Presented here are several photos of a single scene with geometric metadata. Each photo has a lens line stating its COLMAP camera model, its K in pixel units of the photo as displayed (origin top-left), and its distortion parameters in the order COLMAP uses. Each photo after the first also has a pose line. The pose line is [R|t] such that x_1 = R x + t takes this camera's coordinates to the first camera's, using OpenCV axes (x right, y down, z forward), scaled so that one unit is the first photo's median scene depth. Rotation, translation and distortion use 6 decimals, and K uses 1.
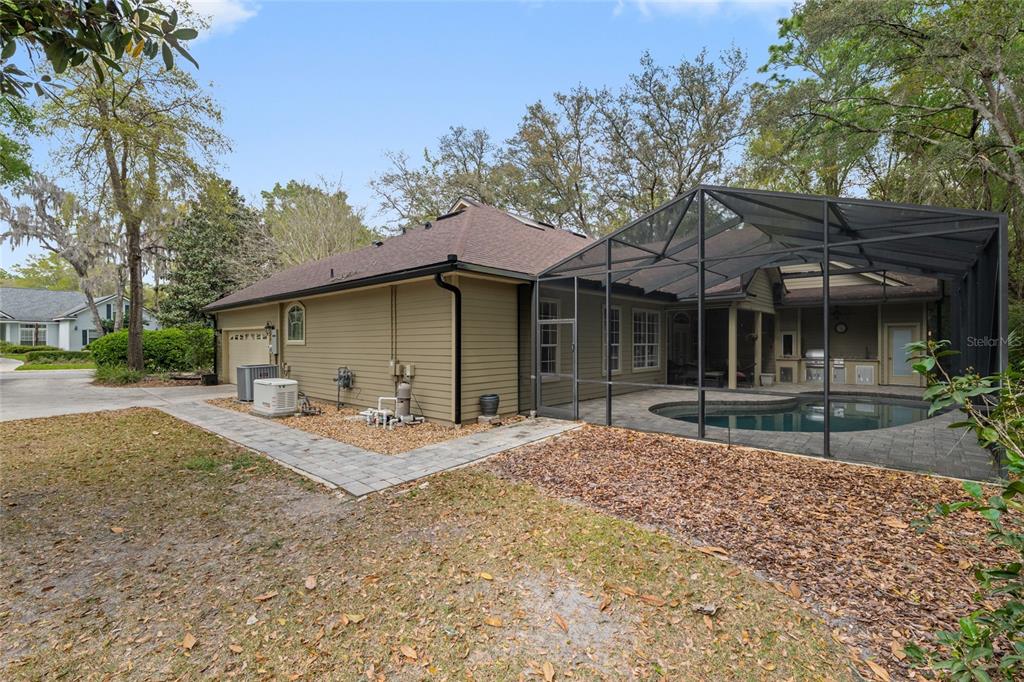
lens RADIAL K [[449.5, 0, 512.0], [0, 449.5, 341.0], [0, 0, 1]] dist [-0.009908, -0.000711]
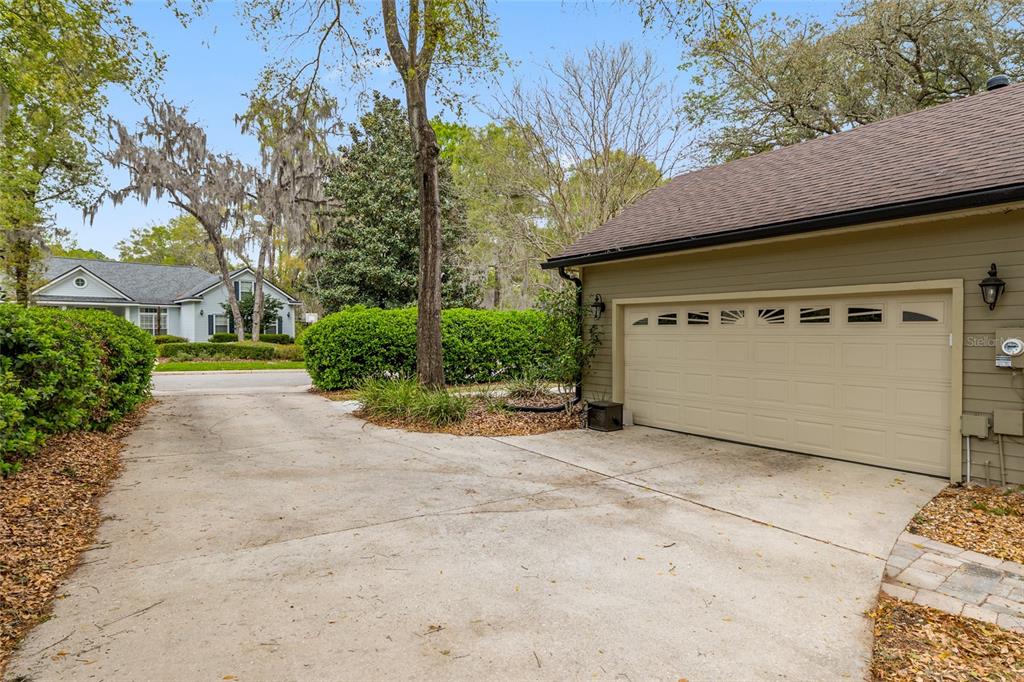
lens RADIAL K [[566.3, 0, 512.0], [0, 566.3, 341.0], [0, 0, 1]] dist [0.003123, 0.001025]
pose [[0.974667, 0.009387, -0.223464, -0.471447], [-0.005997, 0.999856, 0.015844, 0.002946], [0.223580, -0.014103, 0.974583, 0.323716]]
